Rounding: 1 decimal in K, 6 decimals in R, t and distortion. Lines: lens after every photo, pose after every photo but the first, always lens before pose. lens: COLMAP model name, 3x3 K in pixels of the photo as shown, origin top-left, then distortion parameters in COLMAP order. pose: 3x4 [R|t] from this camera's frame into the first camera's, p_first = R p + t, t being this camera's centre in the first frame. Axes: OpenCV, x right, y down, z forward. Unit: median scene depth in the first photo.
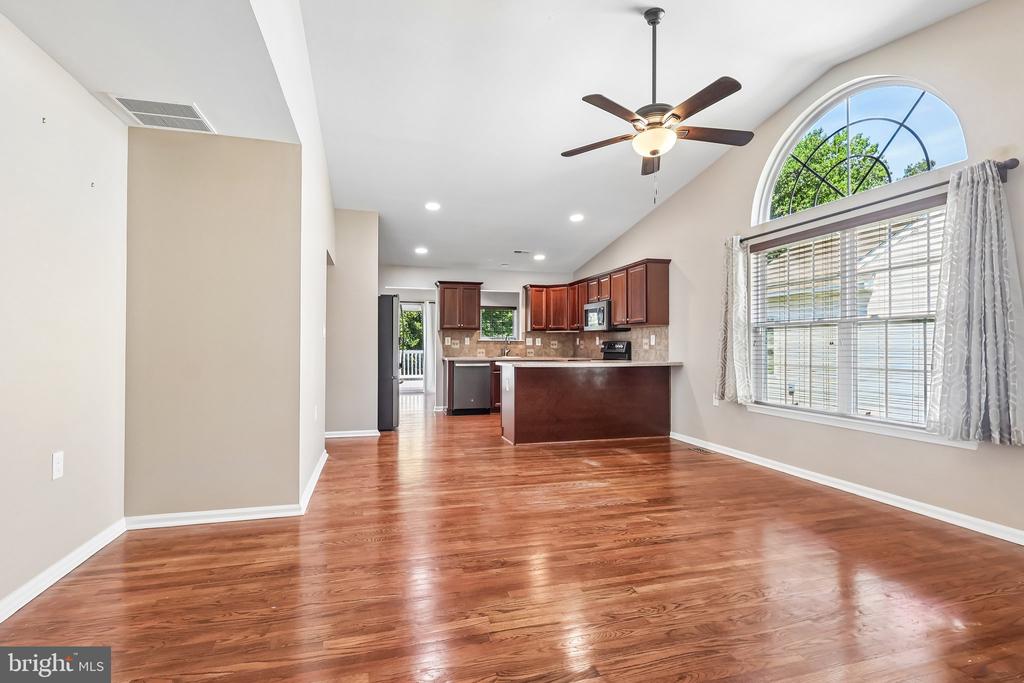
lens RADIAL K [[488.8, 0, 515.6], [0, 488.8, 344.9], [0, 0, 1]] dist [-0.002826, -0.000286]
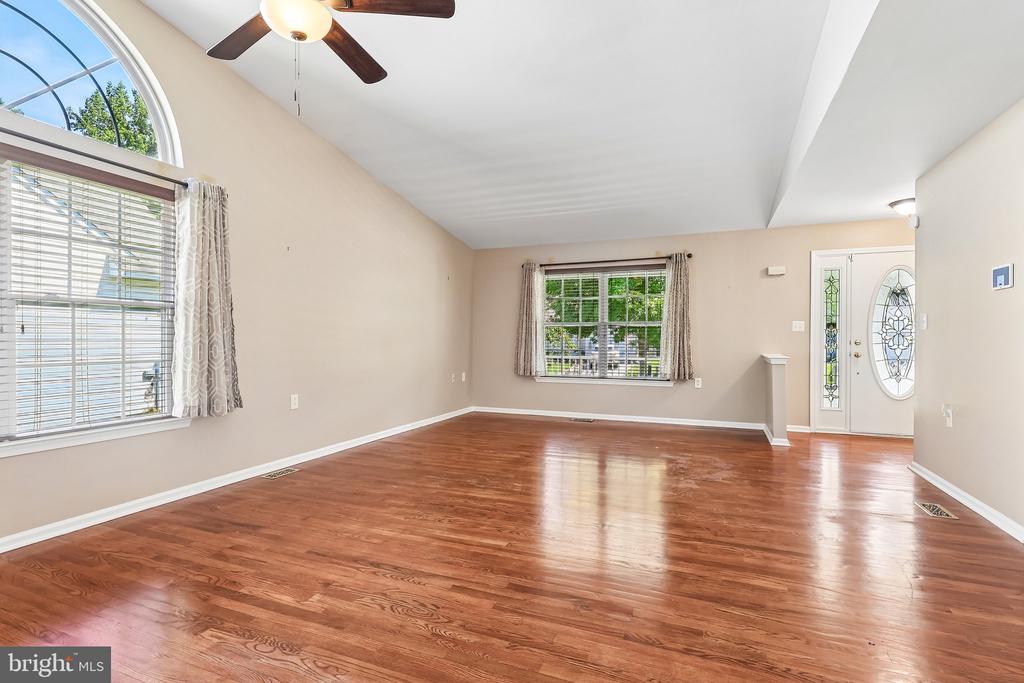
lens RADIAL K [[488.8, 0, 505.3], [0, 488.8, 345.1], [0, 0, 1]] dist [-0.002826, -0.000286]
pose [[-0.781705, -0.011024, 0.623551, -0.154582], [-0.006840, 0.999935, 0.009103, 0.002996], [-0.623611, 0.002851, -0.781730, 0.614861]]
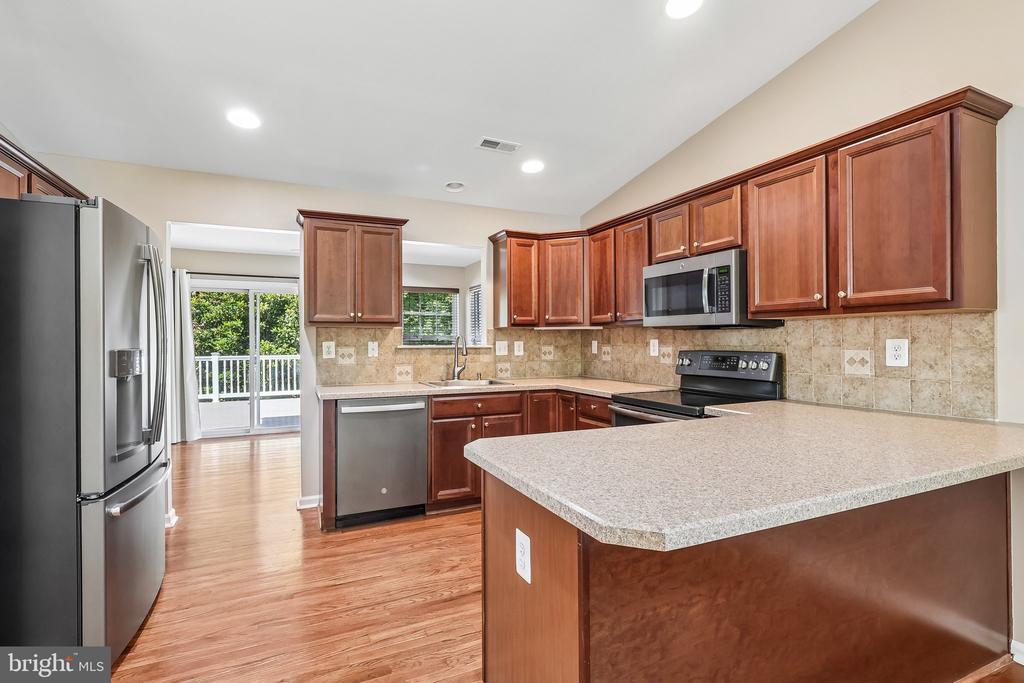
lens RADIAL K [[488.8, 0, 514.3], [0, 488.8, 339.7], [0, 0, 1]] dist [-0.002826, -0.000286]
pose [[0.987713, -0.006953, 0.156123, -0.048019], [0.006876, 0.999976, 0.001031, -0.020329], [-0.156126, 0.000055, 0.987737, 0.641217]]
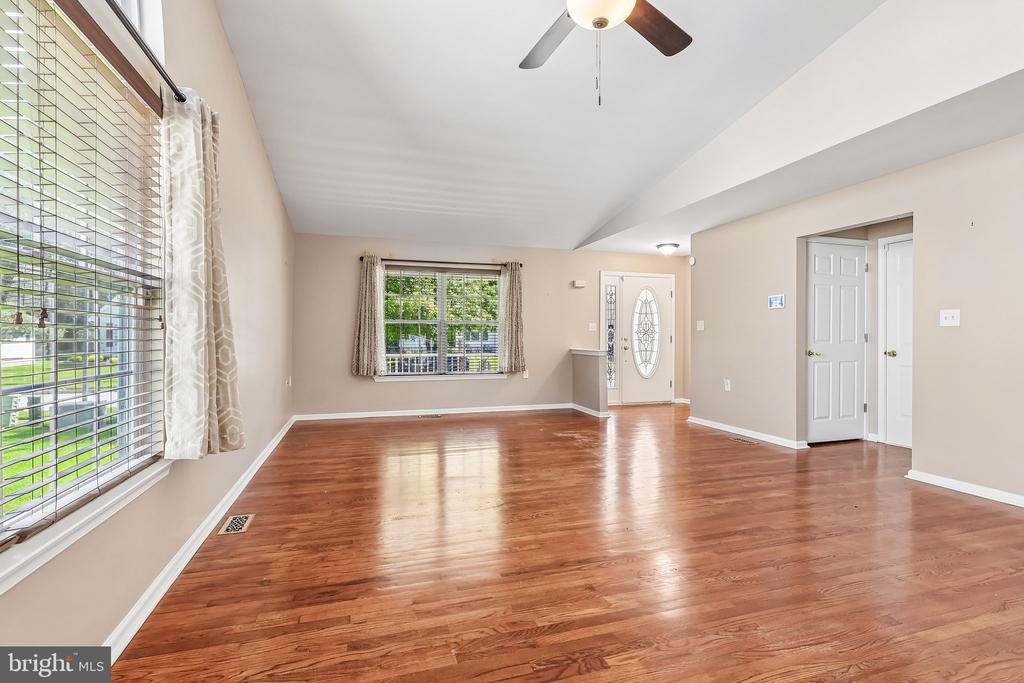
lens RADIAL K [[488.8, 0, 510.2], [0, 488.8, 340.5], [0, 0, 1]] dist [-0.002826, -0.000286]
pose [[-0.999715, -0.003980, -0.023518, 0.190280], [-0.004011, 0.999991, 0.001253, 0.004631], [0.023513, 0.001347, -0.999723, 0.747948]]
